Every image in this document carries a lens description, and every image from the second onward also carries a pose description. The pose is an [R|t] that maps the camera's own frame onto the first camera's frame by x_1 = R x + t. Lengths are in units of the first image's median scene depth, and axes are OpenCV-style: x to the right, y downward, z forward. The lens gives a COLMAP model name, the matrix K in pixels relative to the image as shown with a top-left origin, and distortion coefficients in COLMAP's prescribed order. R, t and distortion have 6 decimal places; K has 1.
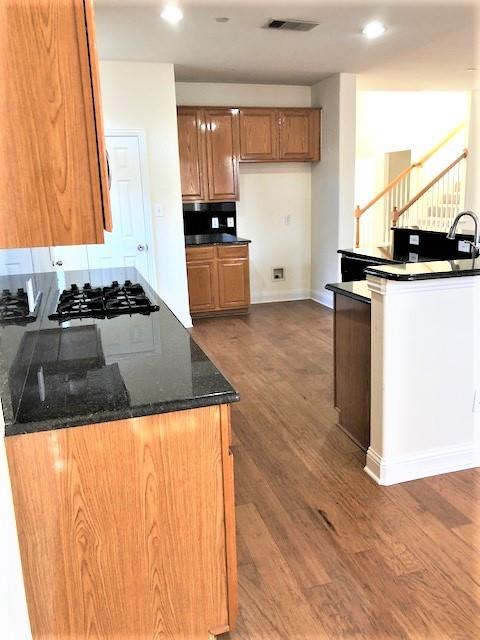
lens RADIAL K [[512.8, 0, 240.0], [0, 512.8, 320.0], [0, 0, 1]] dist [0.004900, 0.008097]
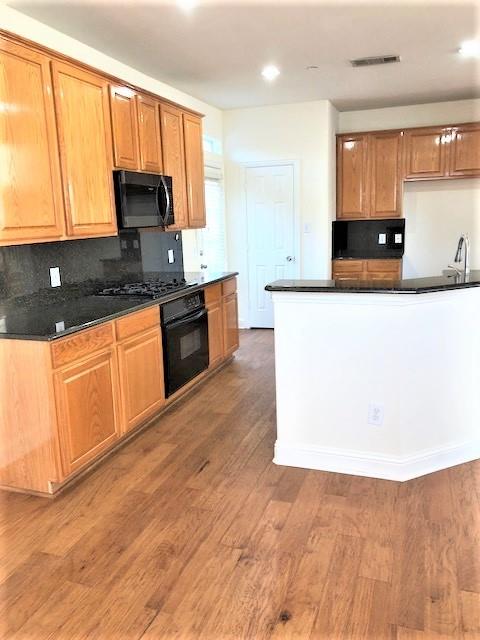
lens RADIAL K [[512.8, 0, 240.0], [0, 512.8, 320.0], [0, 0, 1]] dist [0.004900, 0.008097]
pose [[0.807607, 0.117000, -0.577998, 0.434348], [-0.128600, 0.991474, 0.021010, -0.011286], [0.575529, 0.057363, 0.815767, -0.018065]]
